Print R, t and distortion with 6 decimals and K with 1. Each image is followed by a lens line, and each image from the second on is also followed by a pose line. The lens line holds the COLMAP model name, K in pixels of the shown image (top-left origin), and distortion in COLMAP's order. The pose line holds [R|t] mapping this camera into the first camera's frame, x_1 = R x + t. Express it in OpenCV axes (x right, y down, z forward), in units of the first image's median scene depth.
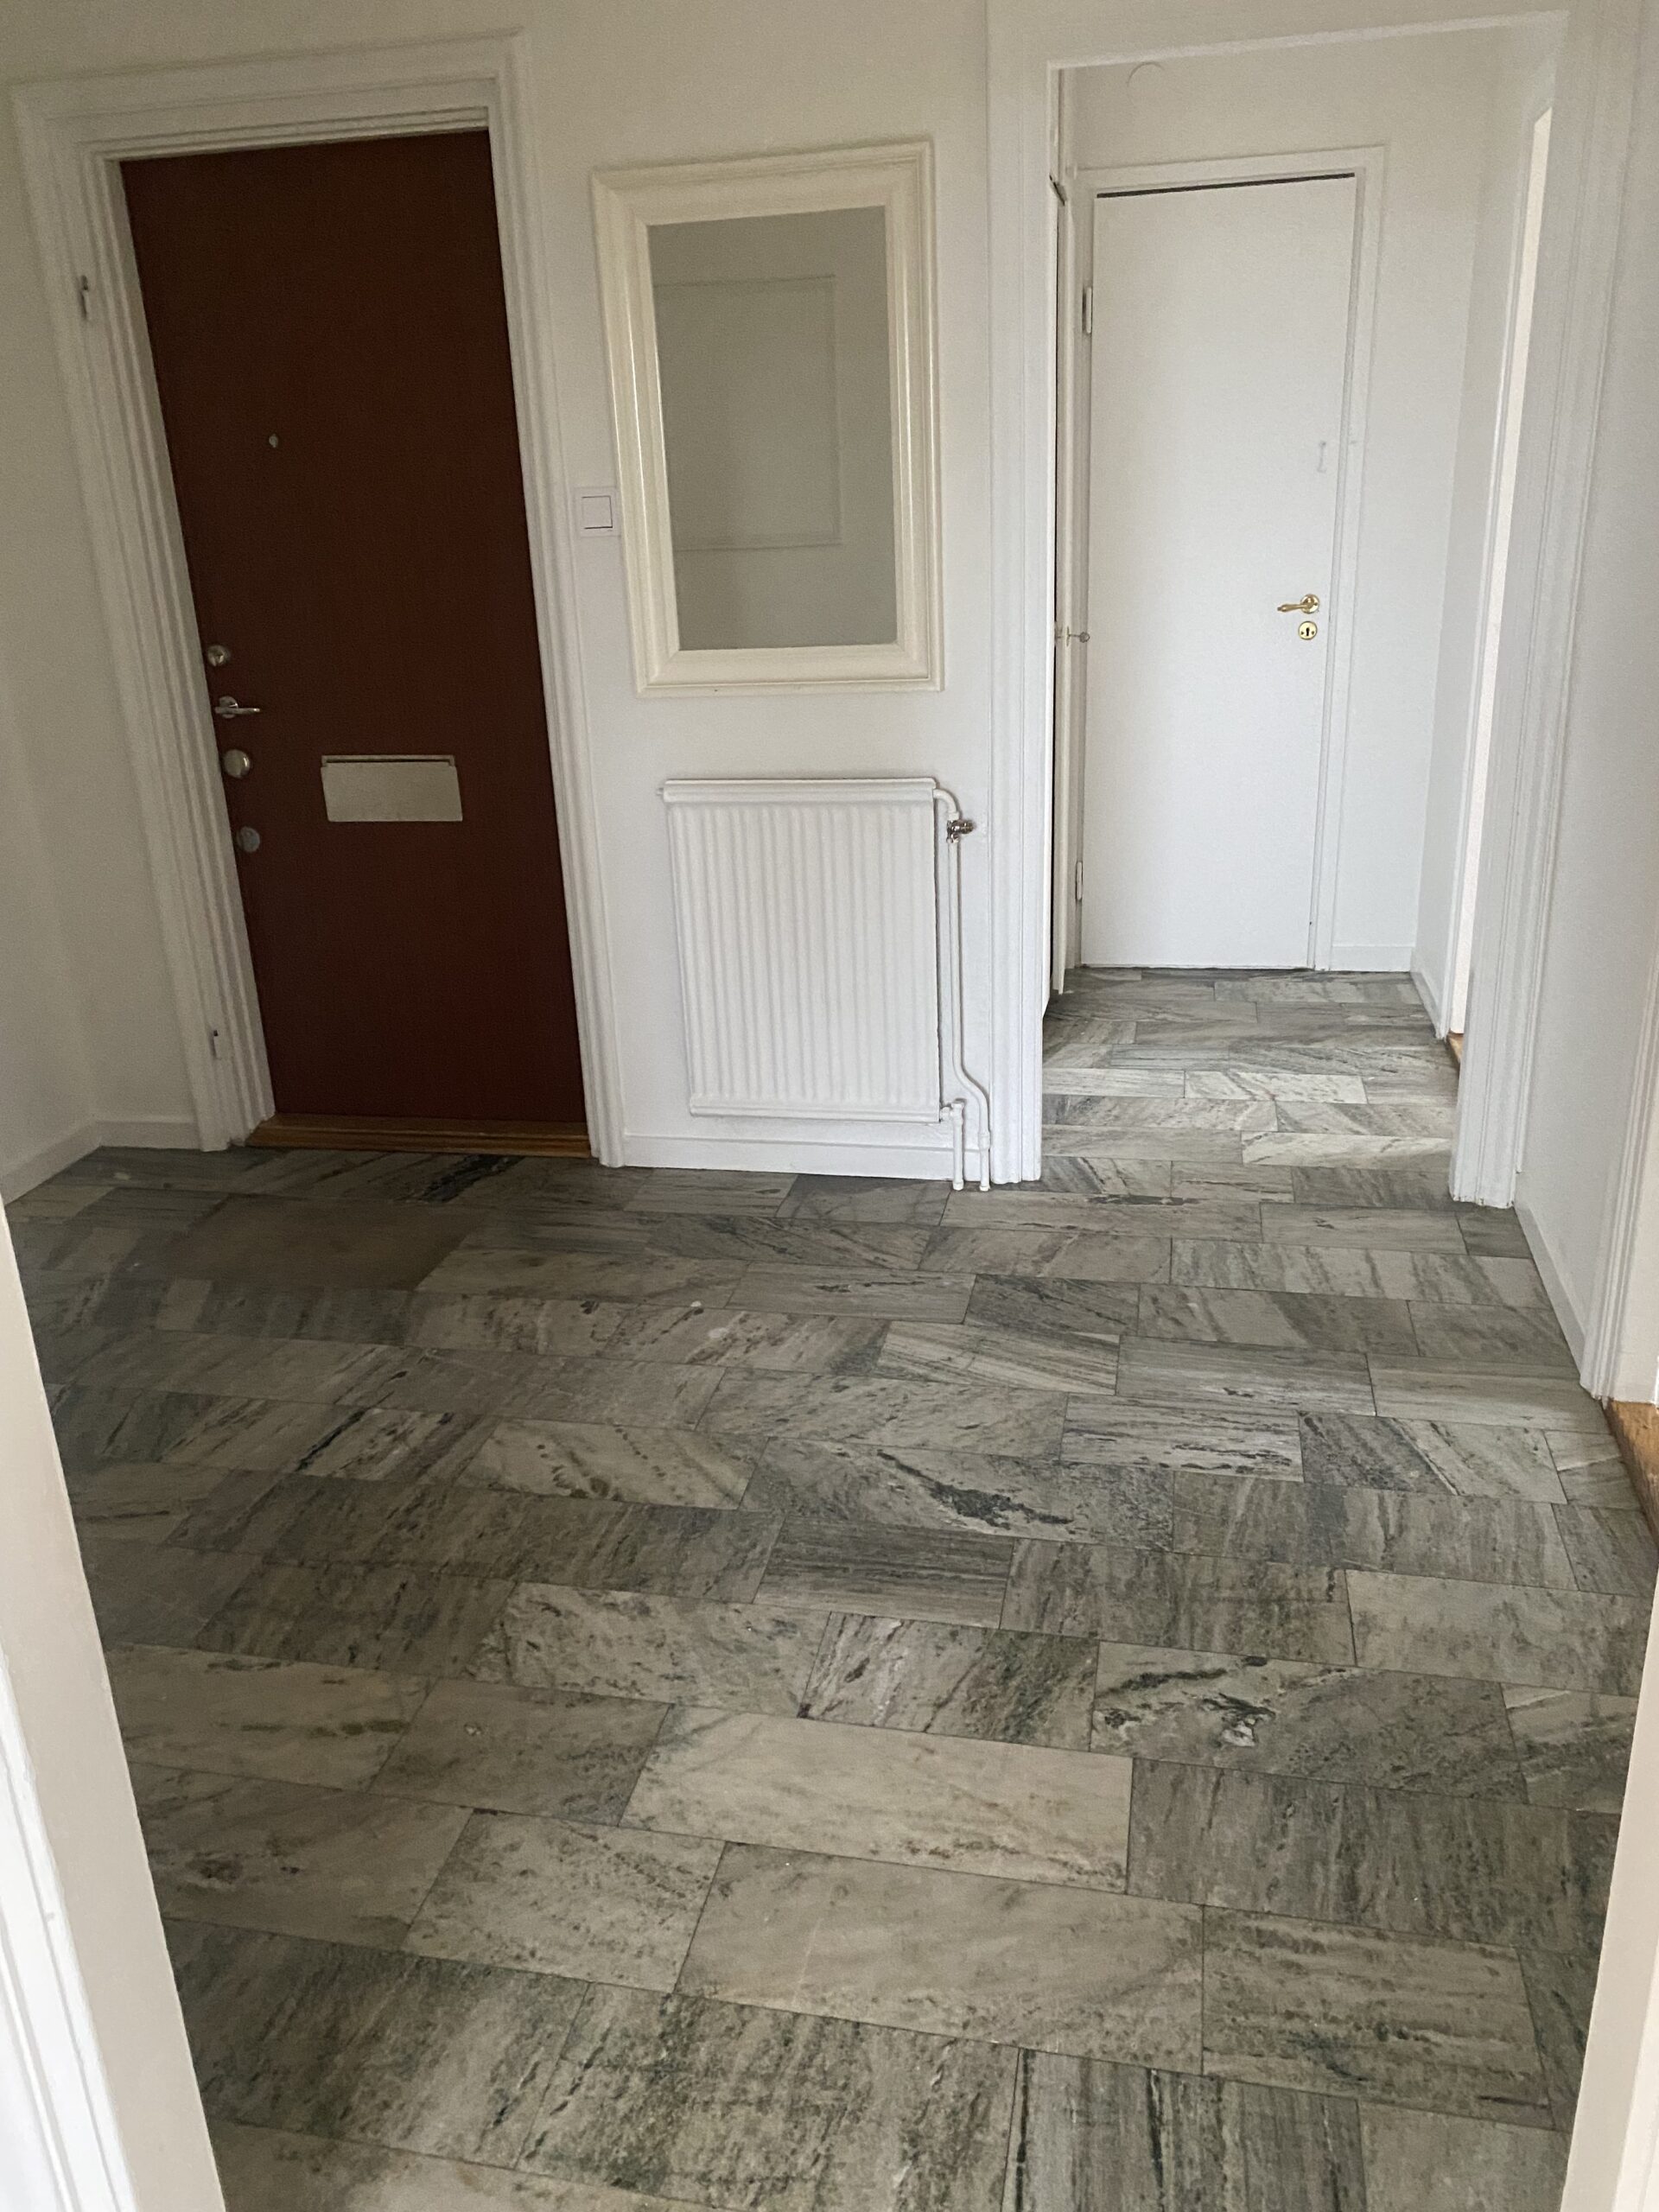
lens RADIAL K [[1673.4, 0, 814.3], [0, 1673.4, 1106.4], [0, 0, 1]] dist [0.052833, -0.043544]
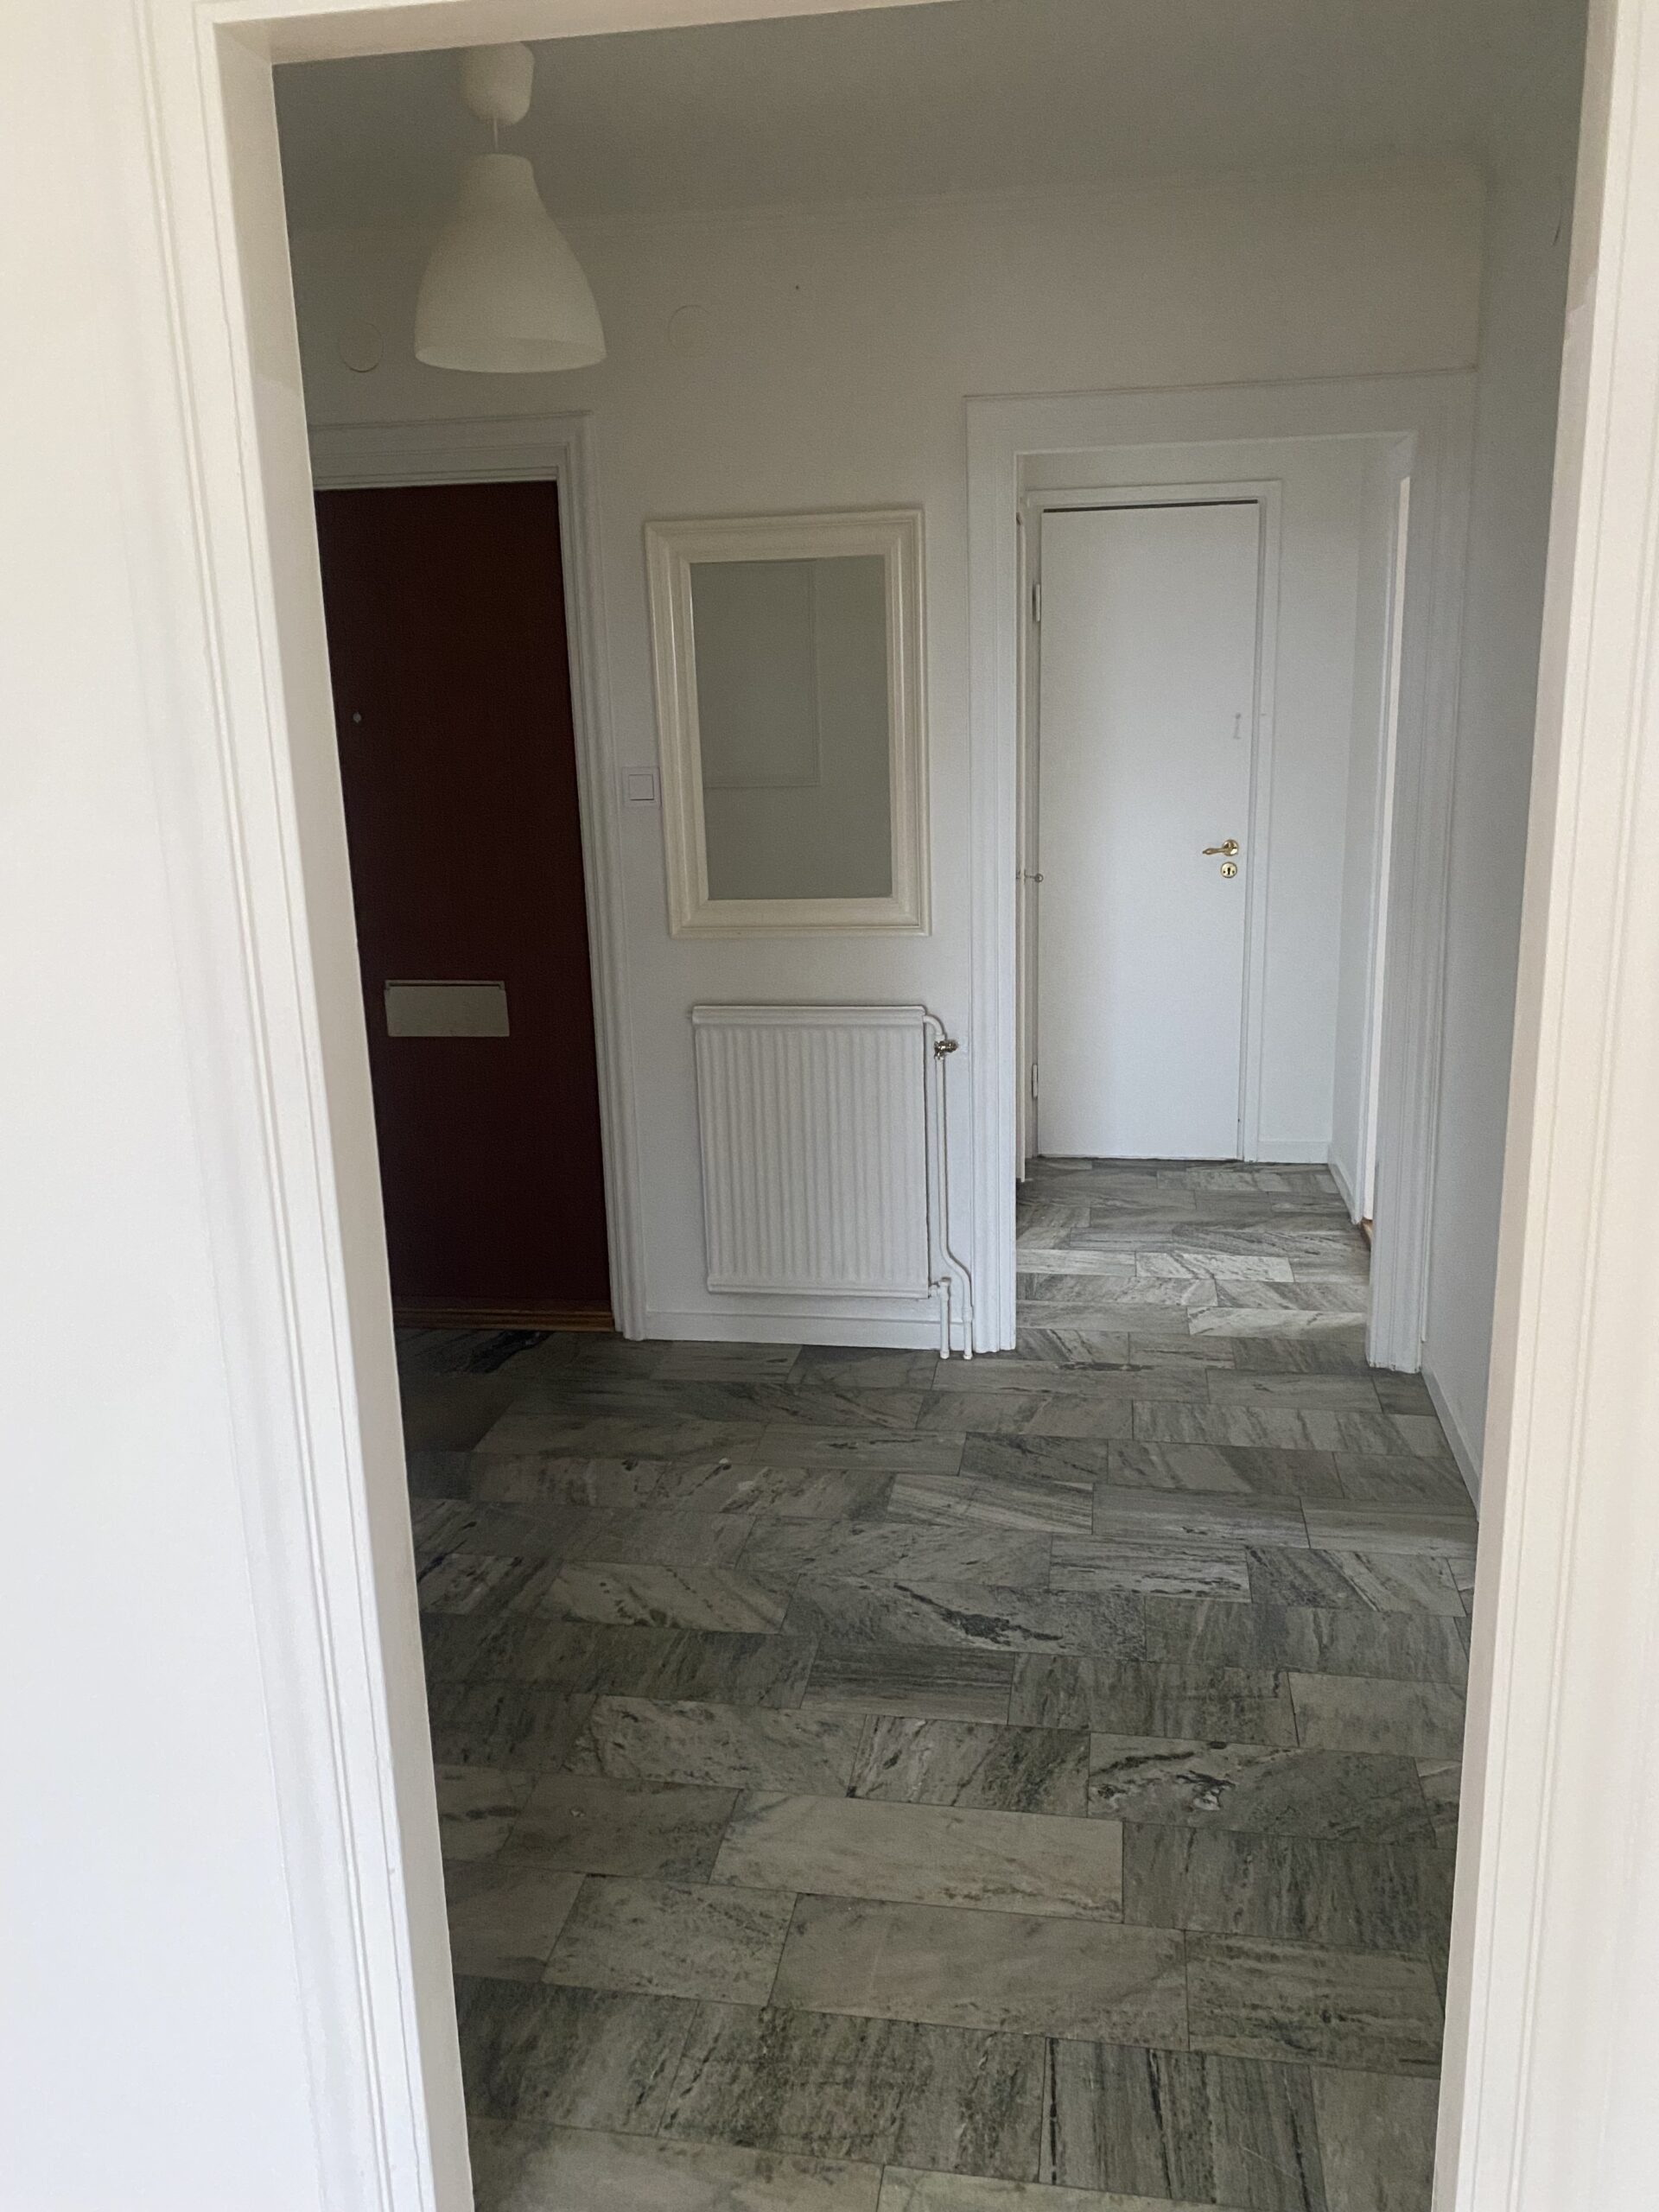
lens RADIAL K [[1673.4, 0, 838.5], [0, 1673.4, 1098.3], [0, 0, 1]] dist [0.052833, -0.043544]
pose [[0.998641, 0.002242, 0.052068, -0.067728], [0.003443, 0.994053, -0.108845, -0.003986], [-0.052002, 0.108877, 0.992694, -0.218481]]
